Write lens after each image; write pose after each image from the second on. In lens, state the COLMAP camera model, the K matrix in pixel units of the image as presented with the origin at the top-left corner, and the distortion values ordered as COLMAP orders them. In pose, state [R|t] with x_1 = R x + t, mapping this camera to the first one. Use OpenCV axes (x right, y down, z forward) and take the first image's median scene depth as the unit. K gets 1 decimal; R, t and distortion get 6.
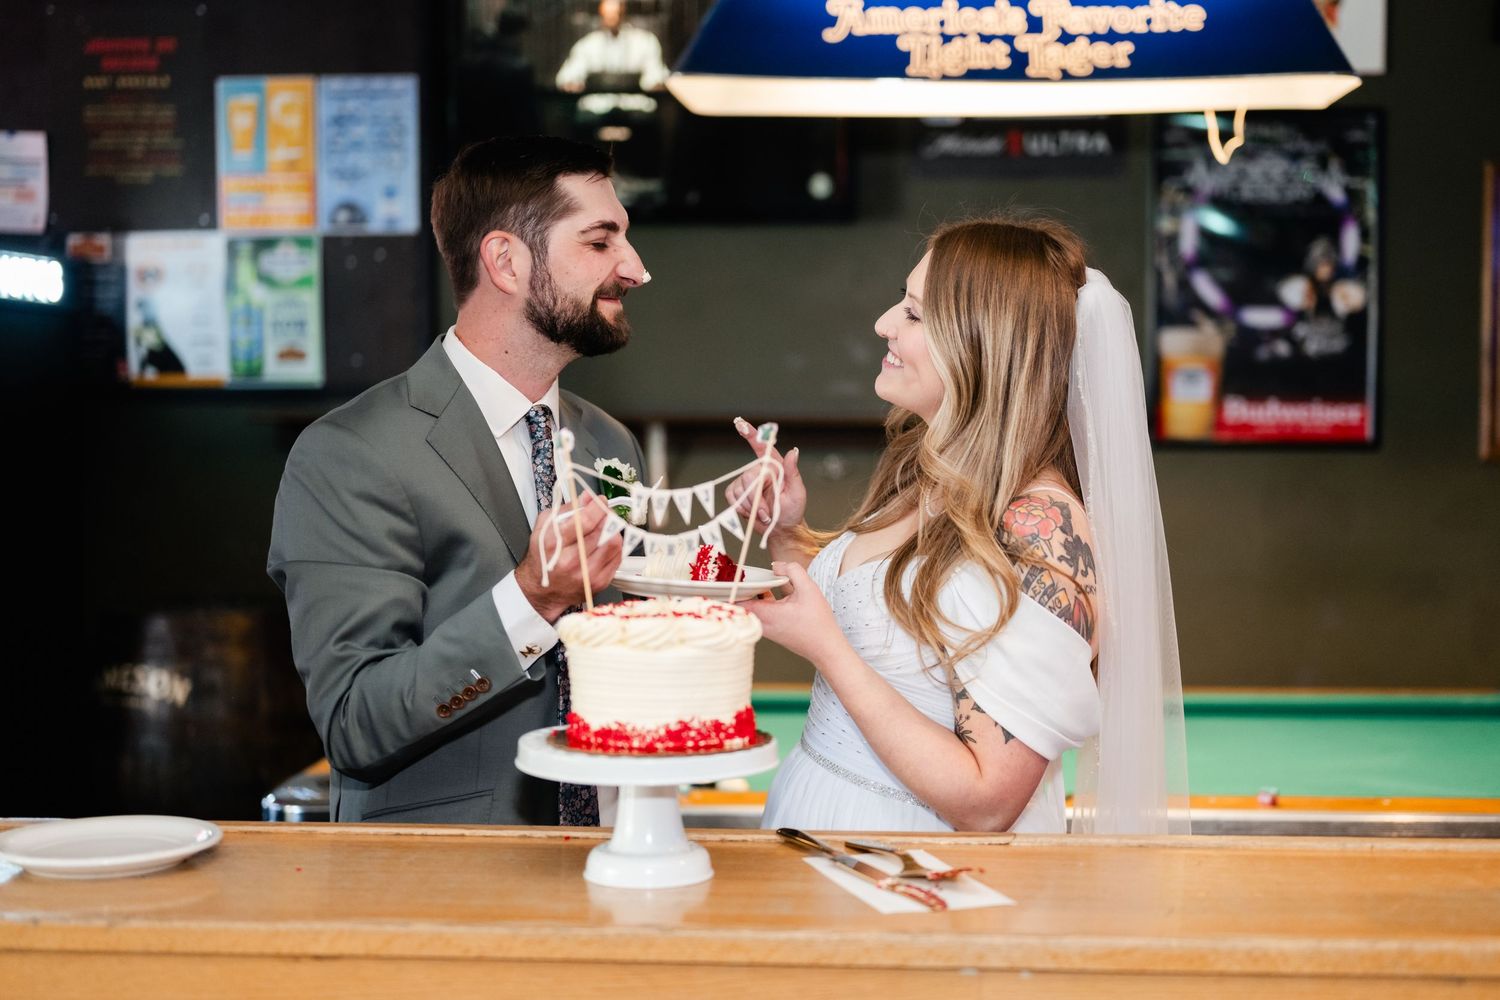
lens RADIAL K [[2326.5, 0, 819.7], [0, 2326.5, 490.0], [0, 0, 1]] dist [0.006267, -0.057443]
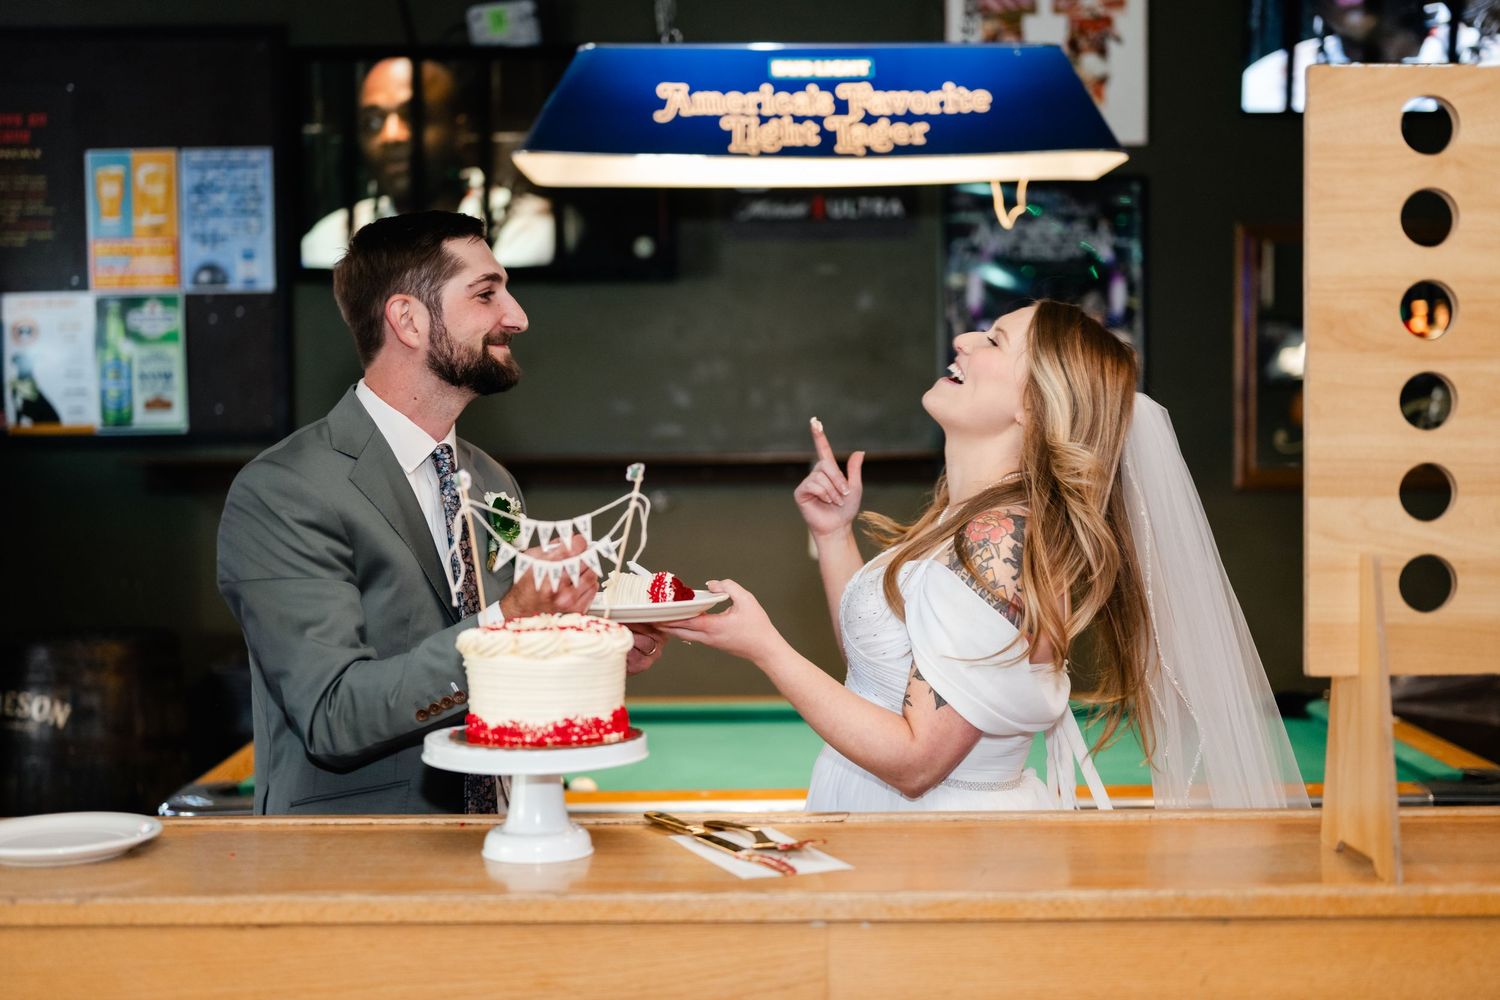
lens RADIAL K [[2160.5, 0, 760.7], [0, 2160.5, 519.9], [0, 0, 1]] dist [0.016165, -0.065631]
pose [[0.998077, -0.012357, 0.060738, -0.025987], [0.012440, 0.999922, -0.000983, 0.001412], [-0.060722, 0.001737, 0.998153, -0.087807]]
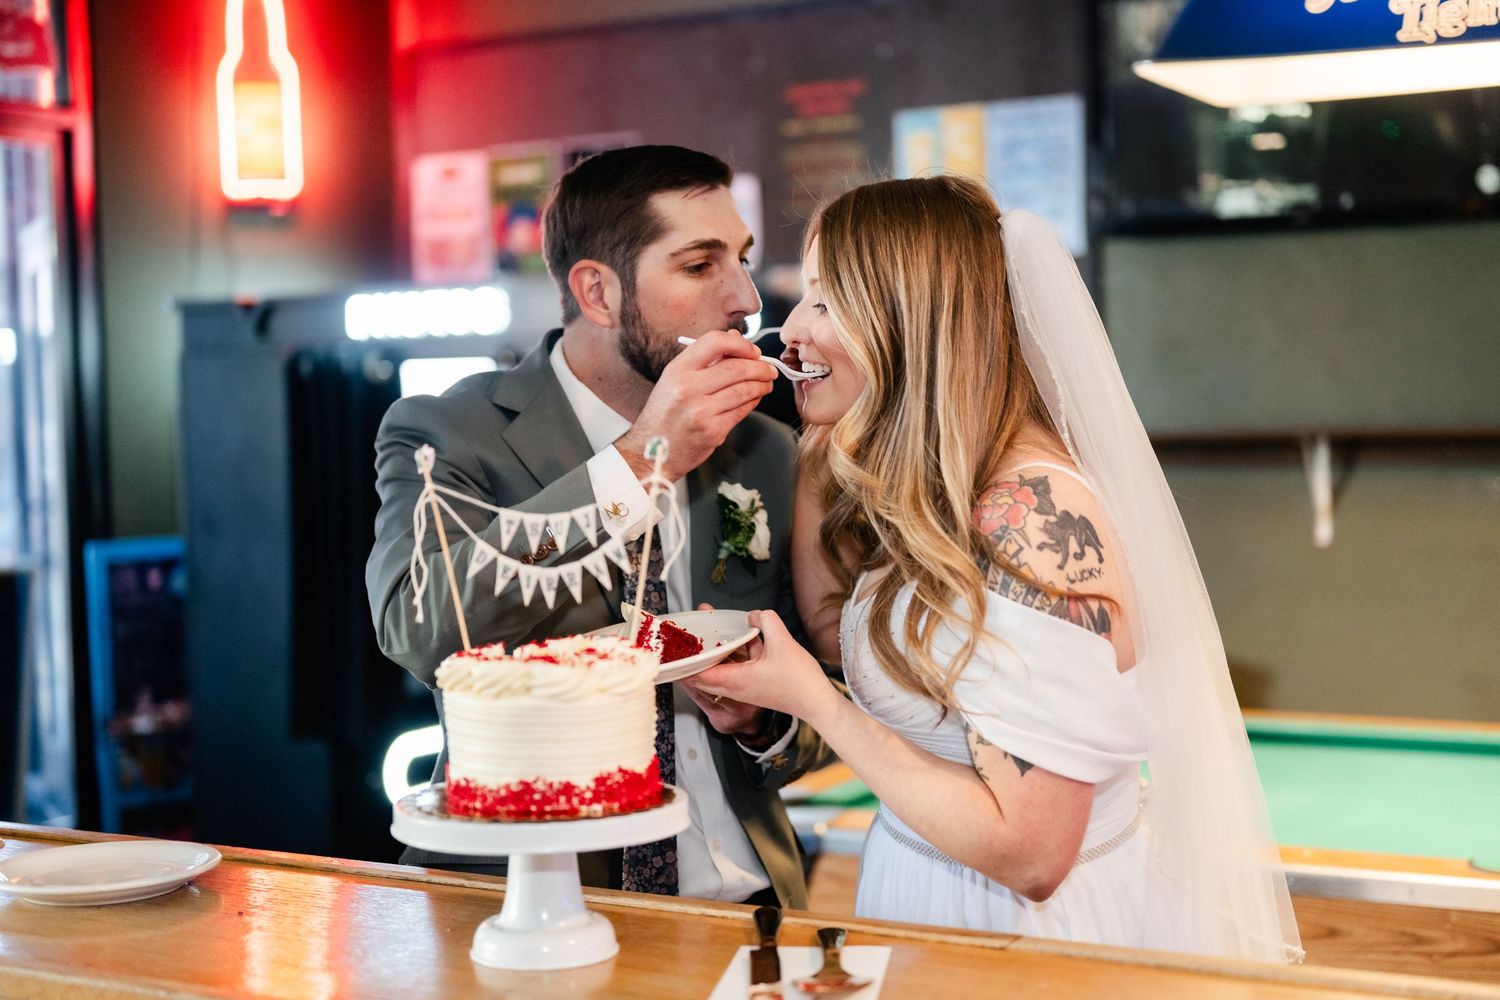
lens RADIAL K [[2160.5, 0, 760.7], [0, 2160.5, 519.9], [0, 0, 1]] dist [0.016165, -0.065631]
pose [[0.901494, 0.002583, -0.432783, 0.354466], [0.000513, 0.999975, 0.007036, -0.003496], [0.432791, -0.006565, 0.901470, 0.302040]]
